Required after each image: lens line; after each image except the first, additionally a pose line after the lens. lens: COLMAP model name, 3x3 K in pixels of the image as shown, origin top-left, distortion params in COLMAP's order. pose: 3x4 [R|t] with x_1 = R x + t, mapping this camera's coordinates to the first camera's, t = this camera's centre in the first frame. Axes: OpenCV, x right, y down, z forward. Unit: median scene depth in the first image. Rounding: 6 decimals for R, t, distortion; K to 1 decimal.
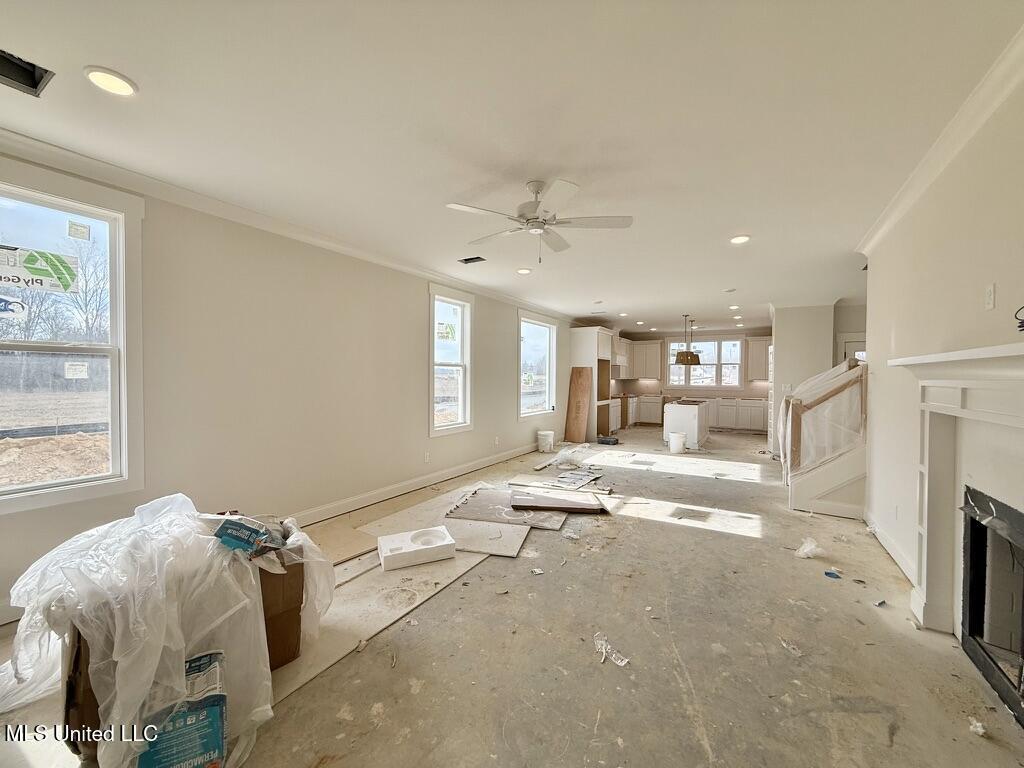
lens RADIAL K [[408.4, 0, 496.9], [0, 408.4, 383.8], [0, 0, 1]] dist [-0.002082, -0.000107]
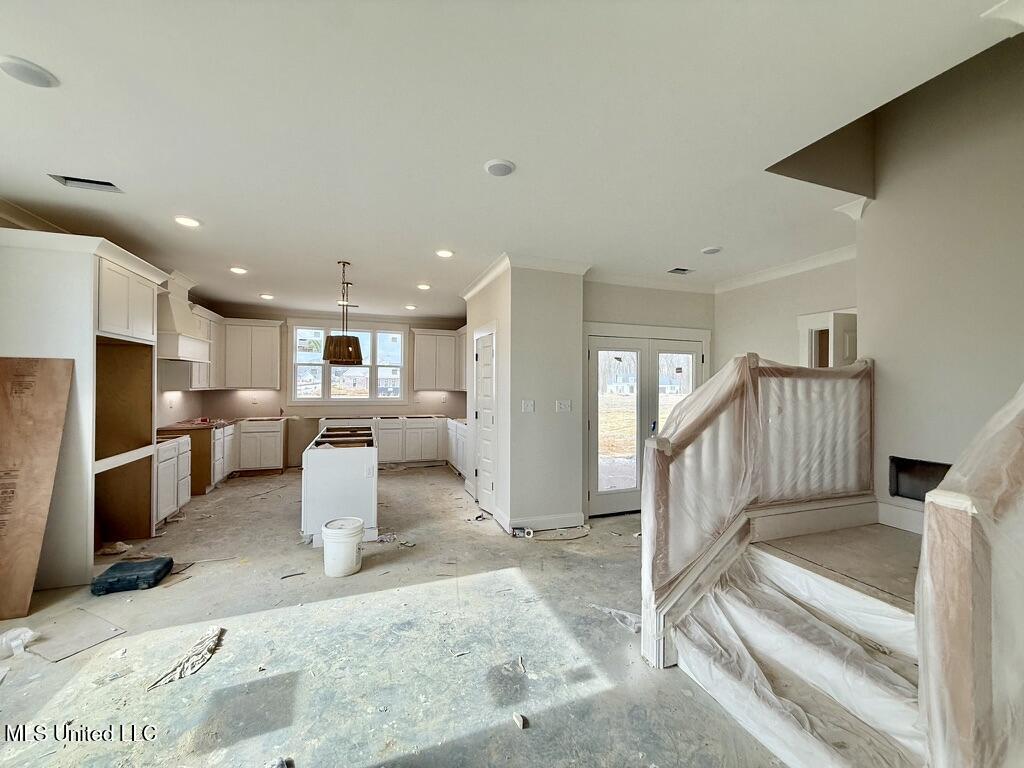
lens RADIAL K [[408.4, 0, 509.8], [0, 408.4, 384.8], [0, 0, 1]] dist [-0.002082, -0.000107]
pose [[0.605421, -0.000536, 0.795905, 0.156727], [0.010530, 0.999918, -0.007337, -0.011626], [-0.795836, 0.012823, 0.605377, 0.443812]]
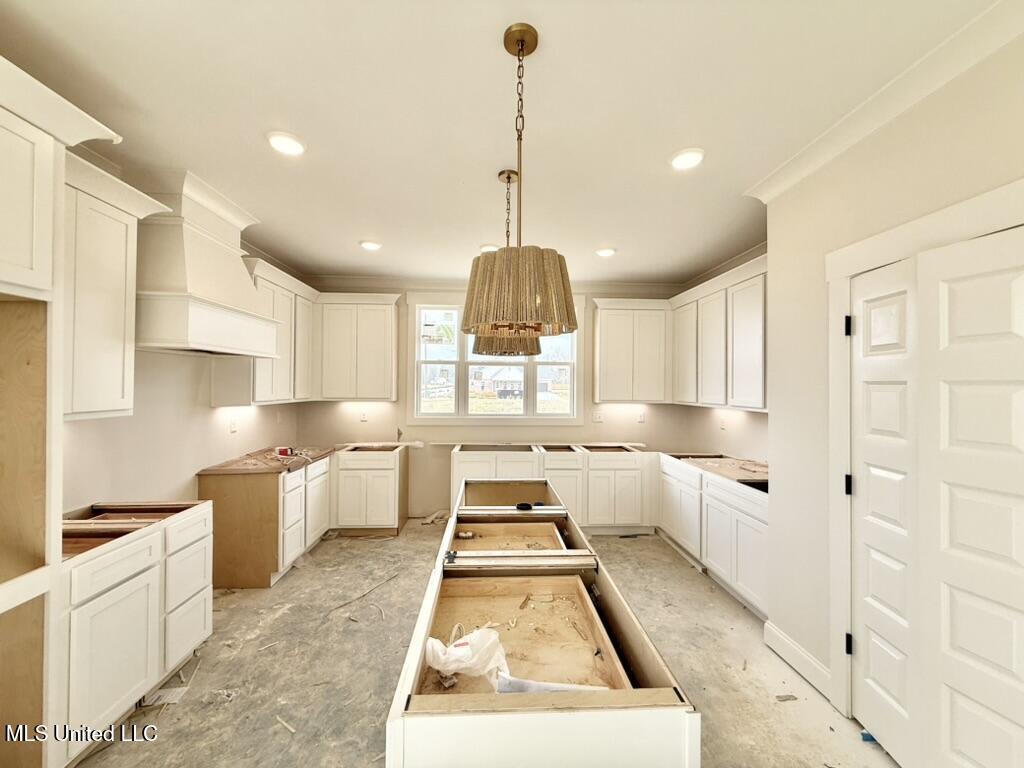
lens RADIAL K [[408.4, 0, 508.8], [0, 408.4, 381.7], [0, 0, 1]] dist [-0.002082, -0.000107]
pose [[0.812413, 0.006615, 0.583045, 0.298266], [0.008900, 0.999678, -0.023743, -0.021406], [-0.583015, 0.024479, 0.812093, 0.712728]]
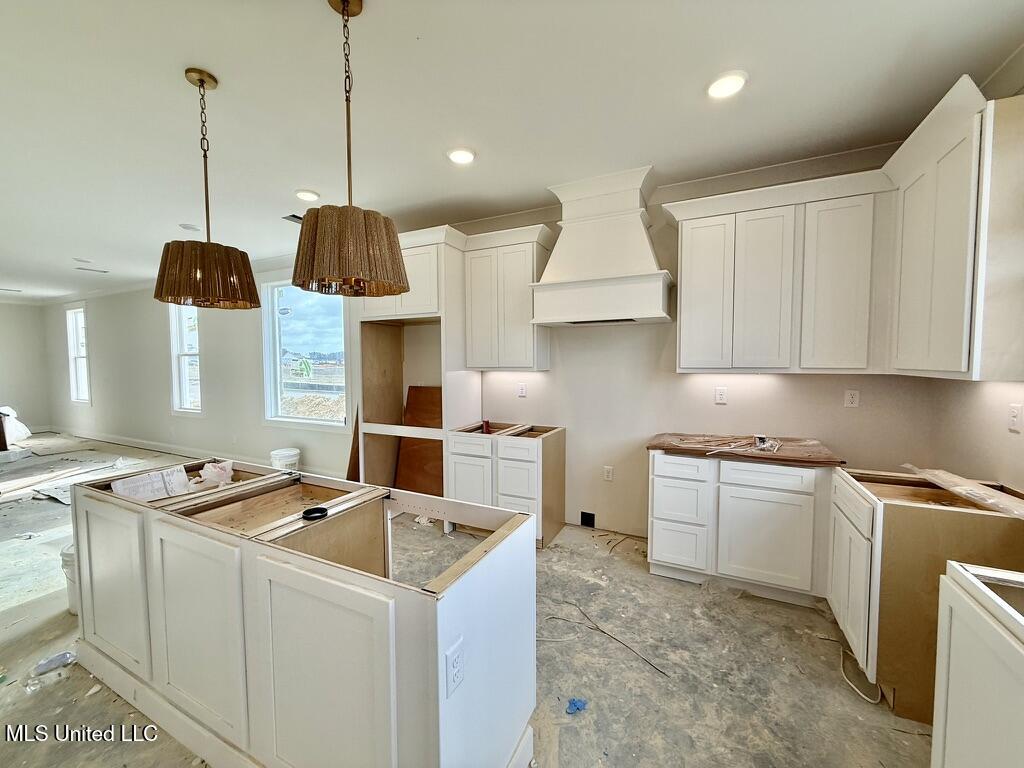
lens RADIAL K [[408.4, 0, 505.5], [0, 408.4, 382.0], [0, 0, 1]] dist [-0.002082, -0.000107]
pose [[0.104534, 0.048745, -0.993326, 0.573065], [-0.009198, 0.998803, 0.048046, -0.017902], [0.994479, 0.004114, 0.104857, 0.928461]]
